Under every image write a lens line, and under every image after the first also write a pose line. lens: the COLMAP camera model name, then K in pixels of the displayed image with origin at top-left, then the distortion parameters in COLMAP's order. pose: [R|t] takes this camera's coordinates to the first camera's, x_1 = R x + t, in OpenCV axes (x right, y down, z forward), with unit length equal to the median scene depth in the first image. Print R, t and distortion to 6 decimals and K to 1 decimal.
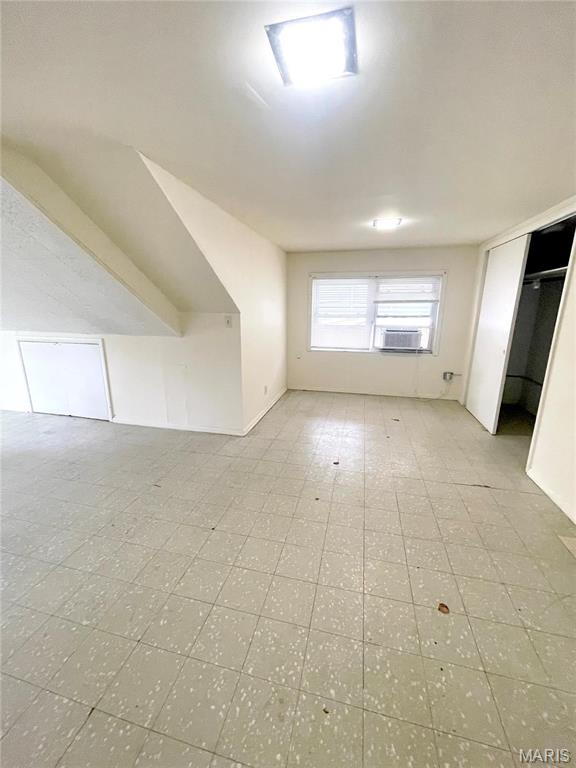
lens RADIAL K [[310.0, 0, 285.8], [0, 310.0, 383.6], [0, 0, 1]] dist [-0.003871, 0.000692]
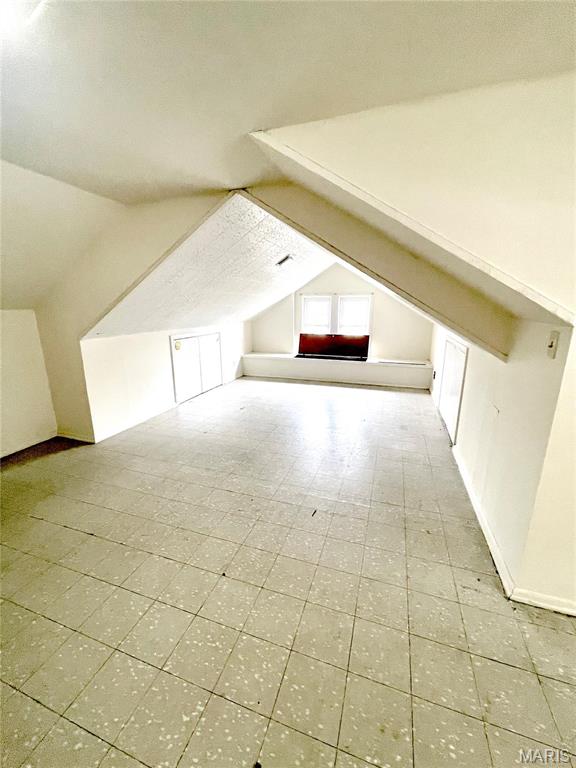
lens RADIAL K [[310.0, 0, 288.0], [0, 310.0, 380.5], [0, 0, 1]] dist [-0.003871, 0.000692]
pose [[-0.092020, 0.235042, -0.967620, 0.282119], [-0.242334, 0.937240, 0.250708, -0.178696], [0.965819, 0.257557, -0.029286, 0.692011]]
